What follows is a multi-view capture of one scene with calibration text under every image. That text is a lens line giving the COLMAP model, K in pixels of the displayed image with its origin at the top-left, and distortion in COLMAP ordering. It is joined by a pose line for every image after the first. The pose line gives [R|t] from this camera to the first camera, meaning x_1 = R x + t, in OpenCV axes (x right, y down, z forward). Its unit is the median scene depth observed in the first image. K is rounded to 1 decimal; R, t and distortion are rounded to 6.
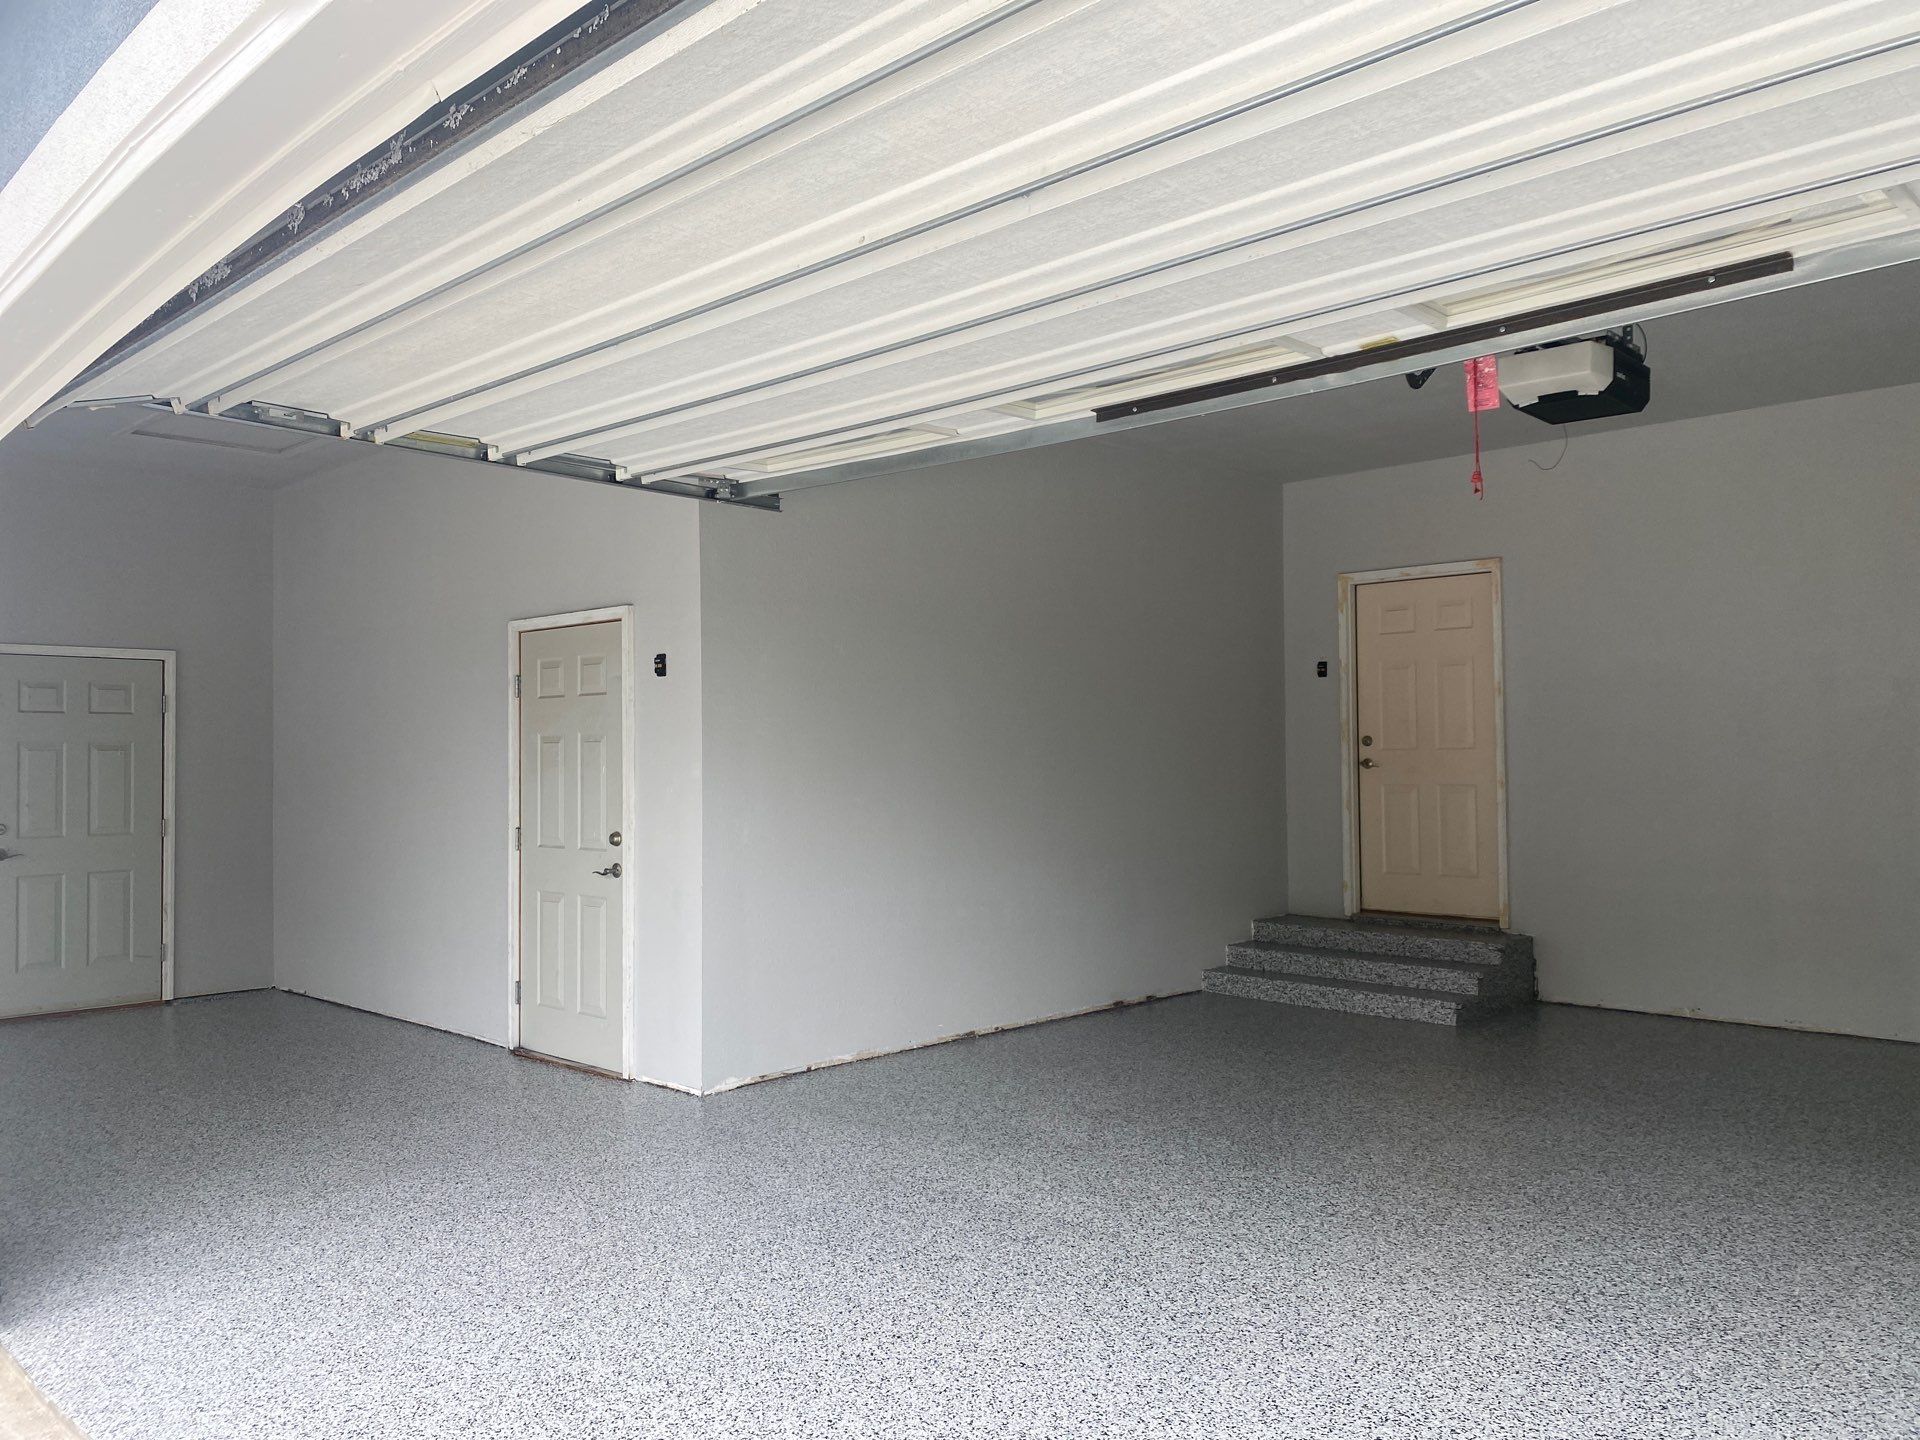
lens RADIAL K [[1503.5, 0, 922.8], [0, 1503.5, 736.5], [0, 0, 1]] dist [0.040060, -0.041475]
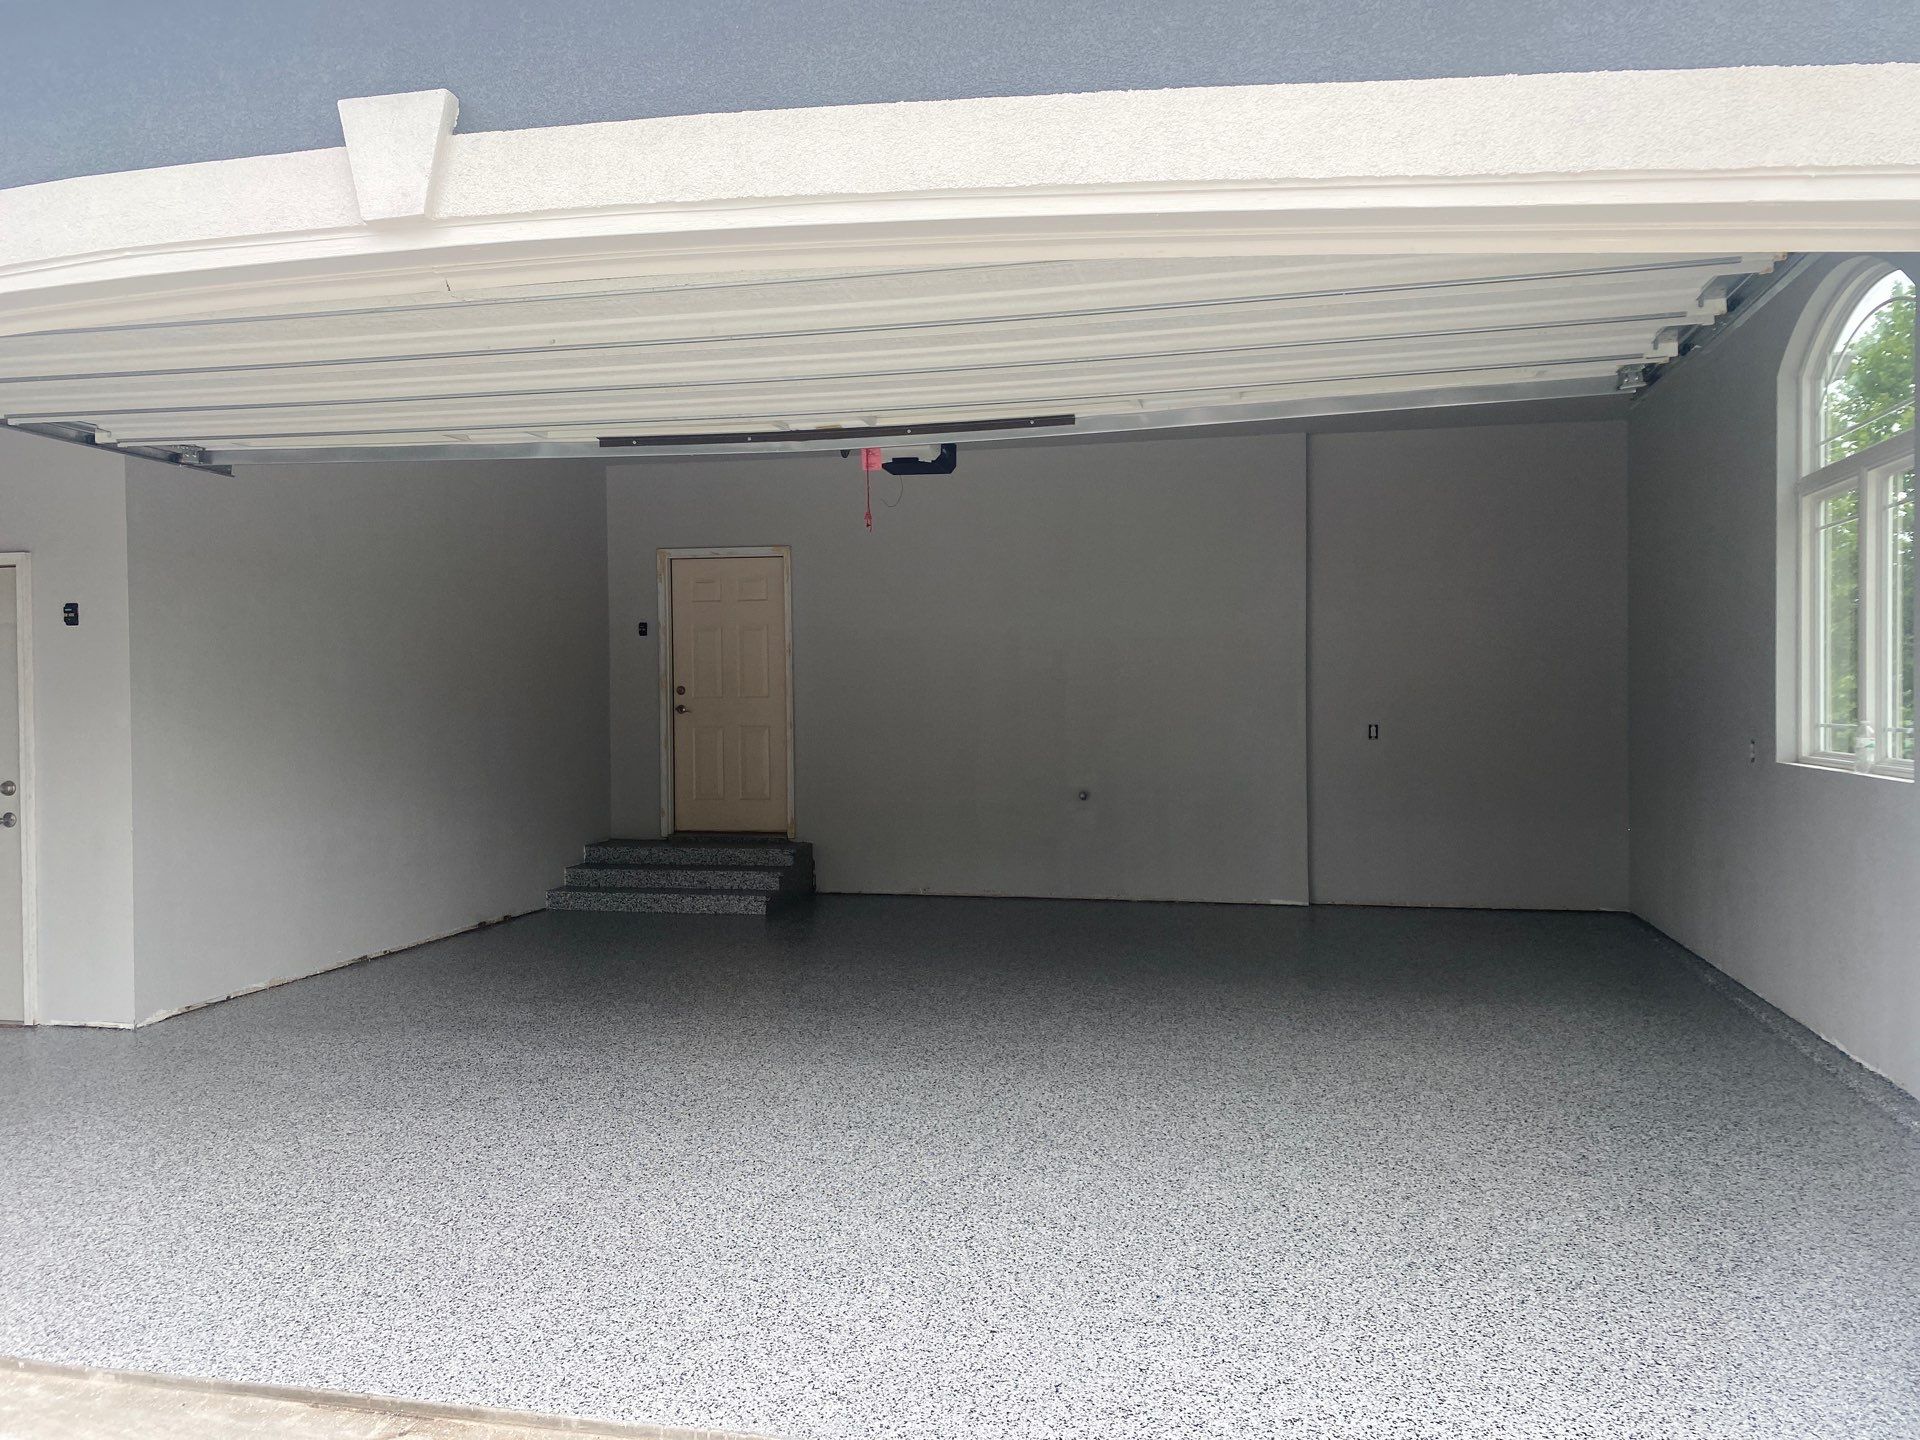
lens RADIAL K [[1503.5, 0, 960.6], [0, 1503.5, 715.9], [0, 0, 1]] dist [0.040060, -0.041475]
pose [[0.848716, -0.006126, 0.528814, -0.206456], [-0.005617, 0.999772, 0.020597, -0.003410], [-0.528819, -0.020452, 0.848488, -0.184160]]
